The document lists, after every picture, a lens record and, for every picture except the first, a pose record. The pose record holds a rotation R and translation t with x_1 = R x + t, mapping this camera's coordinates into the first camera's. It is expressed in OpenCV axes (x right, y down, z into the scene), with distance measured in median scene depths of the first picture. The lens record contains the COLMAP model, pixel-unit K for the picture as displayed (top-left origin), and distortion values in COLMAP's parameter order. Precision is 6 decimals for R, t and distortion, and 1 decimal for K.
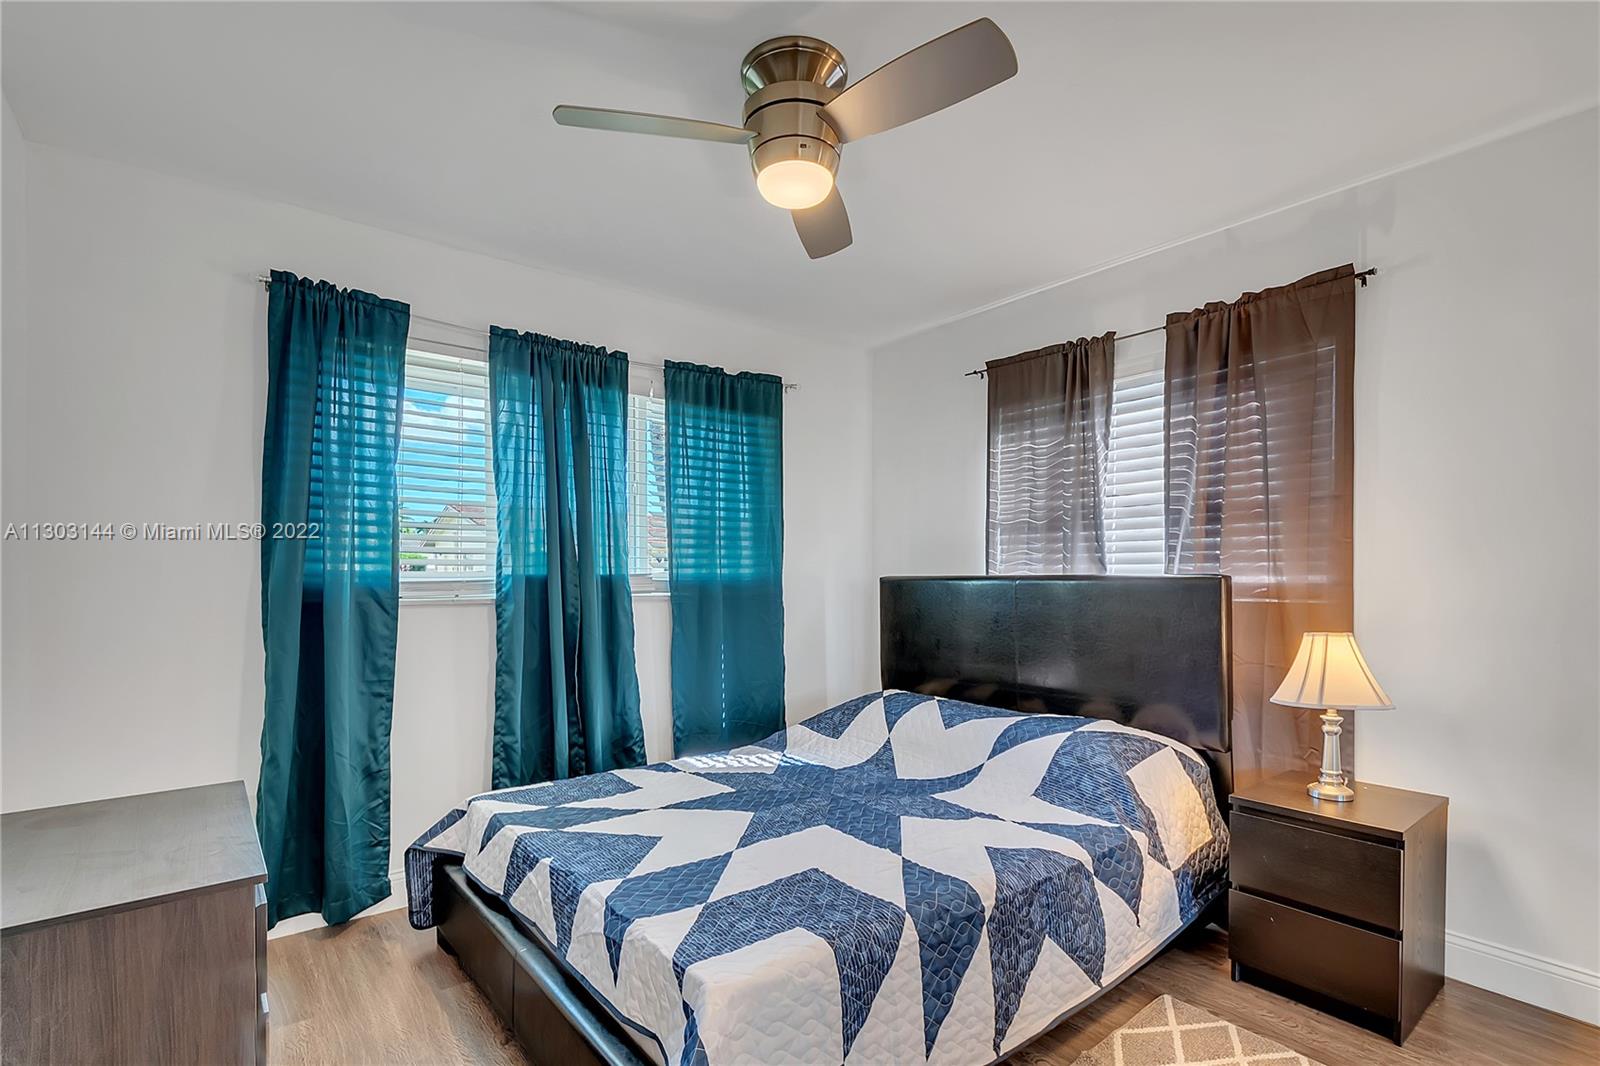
lens RADIAL K [[739.3, 0, 802.9], [0, 739.3, 568.1], [0, 0, 1]] dist [0.002483, -0.000007]
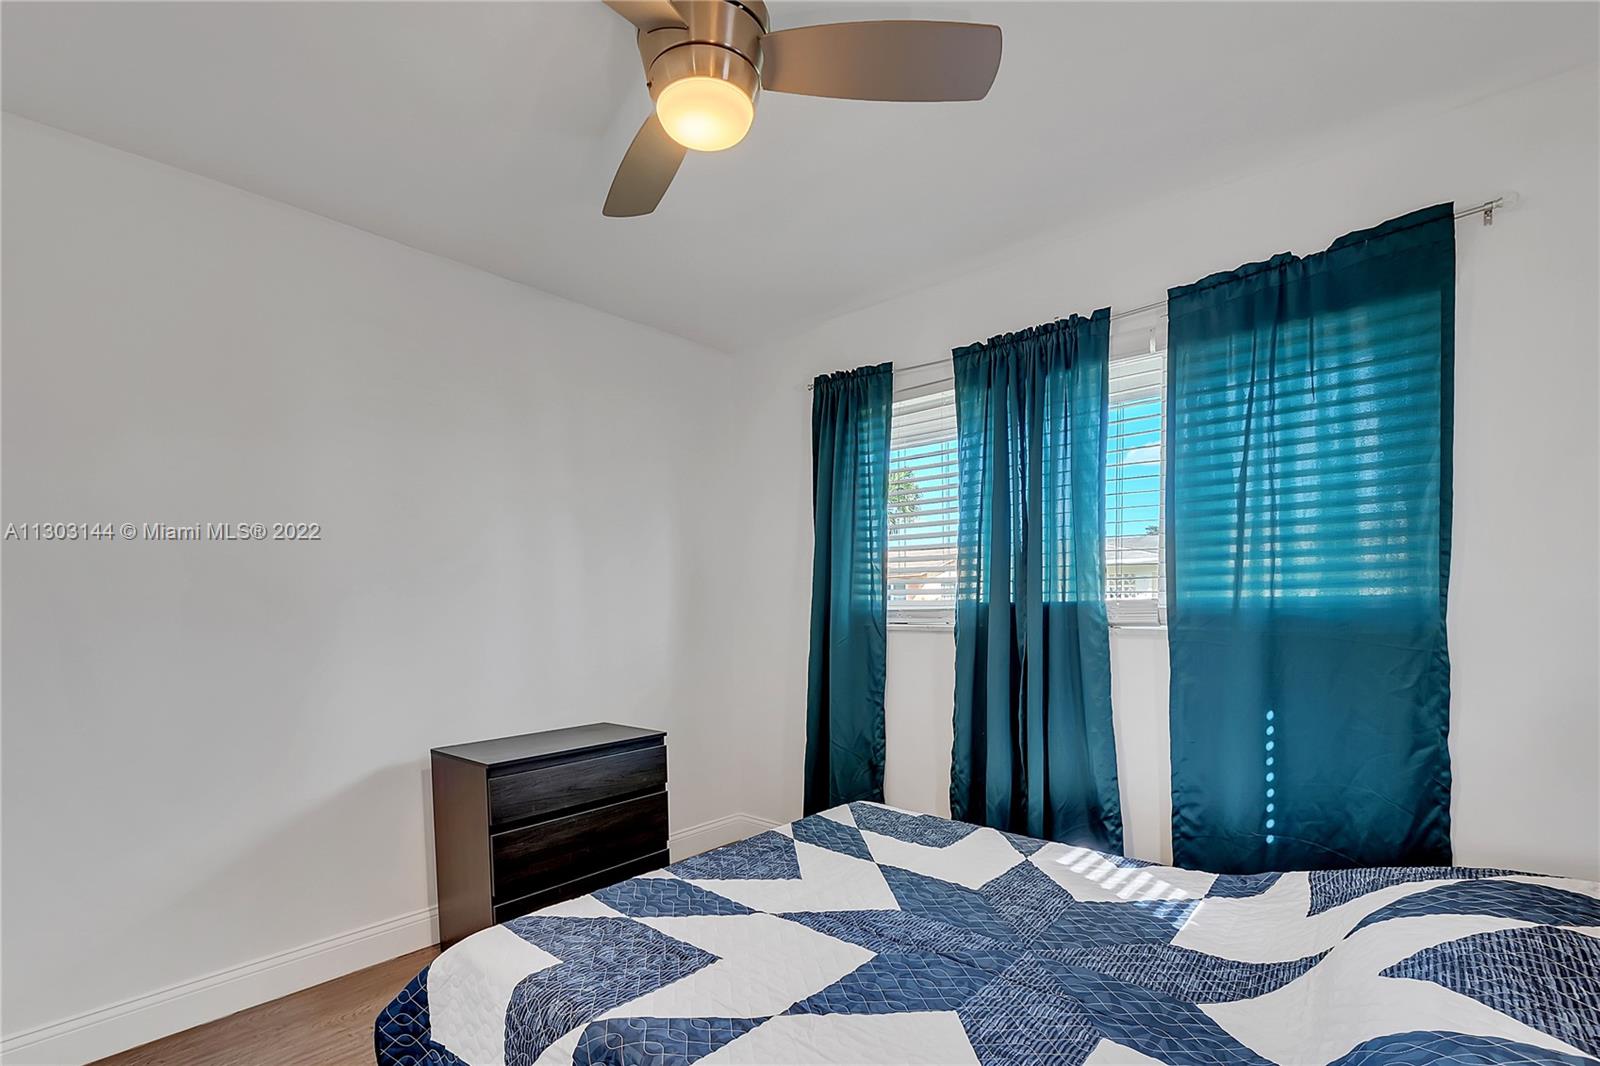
lens RADIAL K [[744.3, 0, 798.7], [0, 744.3, 642.3], [0, 0, 1]] dist [-0.000624, -0.000623]
pose [[0.155522, 0.047382, -0.986695, 0.538152], [0.018070, 0.998545, 0.050799, 0.007614], [0.987667, -0.025730, 0.154440, 0.622124]]
